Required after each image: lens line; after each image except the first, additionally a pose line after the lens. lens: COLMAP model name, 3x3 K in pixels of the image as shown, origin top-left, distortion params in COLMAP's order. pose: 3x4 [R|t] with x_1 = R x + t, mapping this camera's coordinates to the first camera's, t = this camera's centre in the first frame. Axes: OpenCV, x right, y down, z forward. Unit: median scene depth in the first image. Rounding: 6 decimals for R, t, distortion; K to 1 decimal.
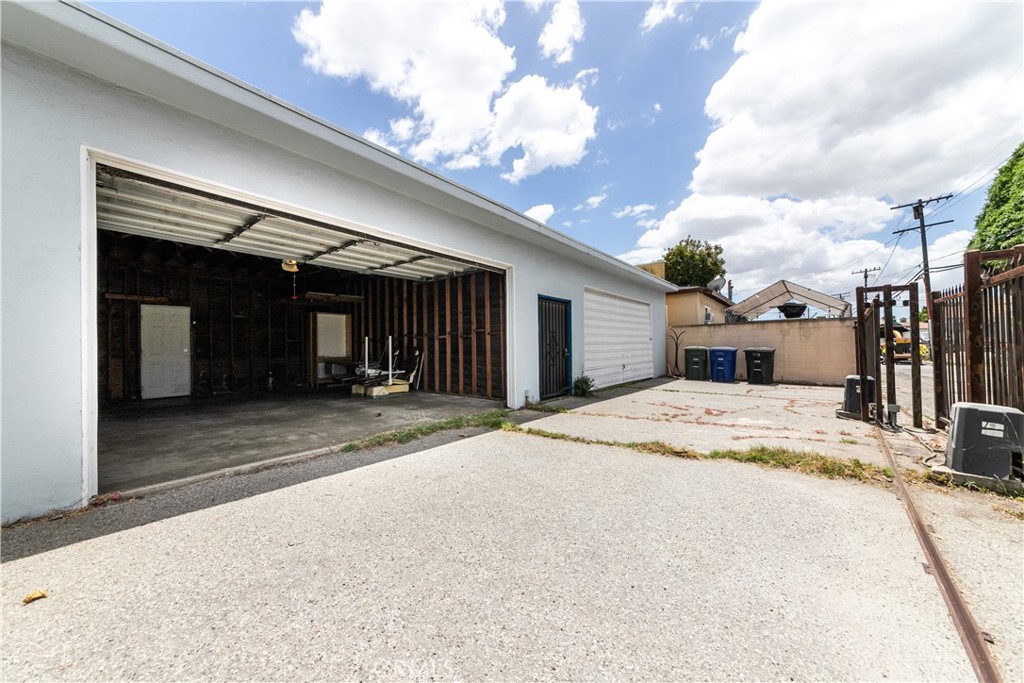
lens RADIAL K [[363.8, 0, 509.7], [0, 363.8, 343.3], [0, 0, 1]] dist [0.001325, 0.000288]
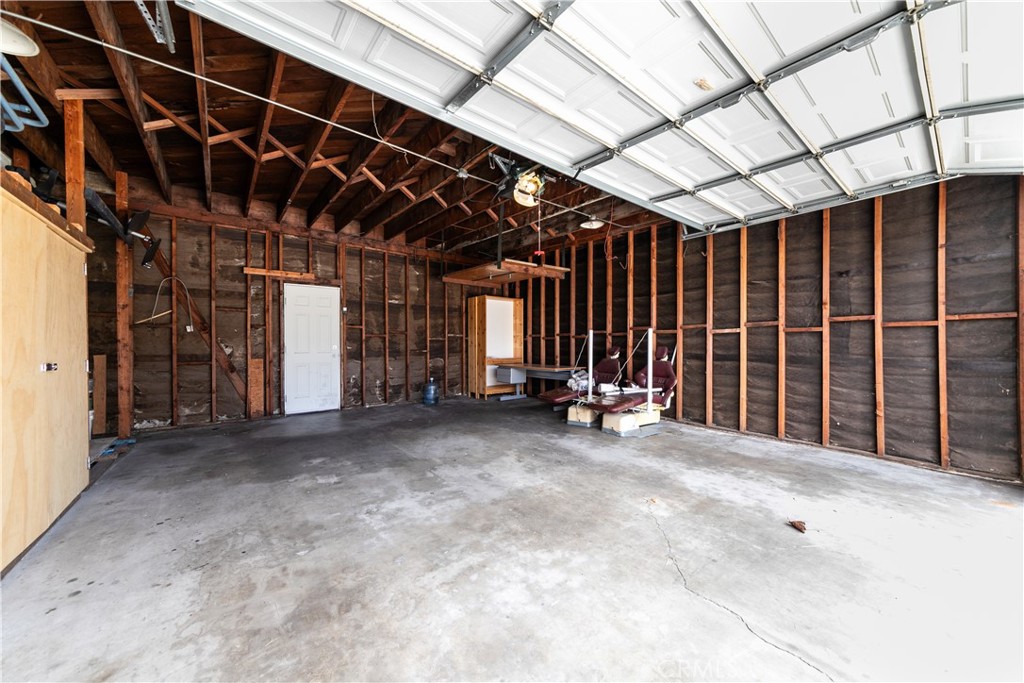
lens RADIAL K [[363.8, 0, 512.0], [0, 363.8, 343.6], [0, 0, 1]] dist [0.001325, 0.000288]
pose [[0.975516, 0.014494, -0.219450, -0.392771], [-0.012571, 0.999869, 0.010160, 0.001575], [0.219568, -0.007152, 0.975571, 0.376451]]
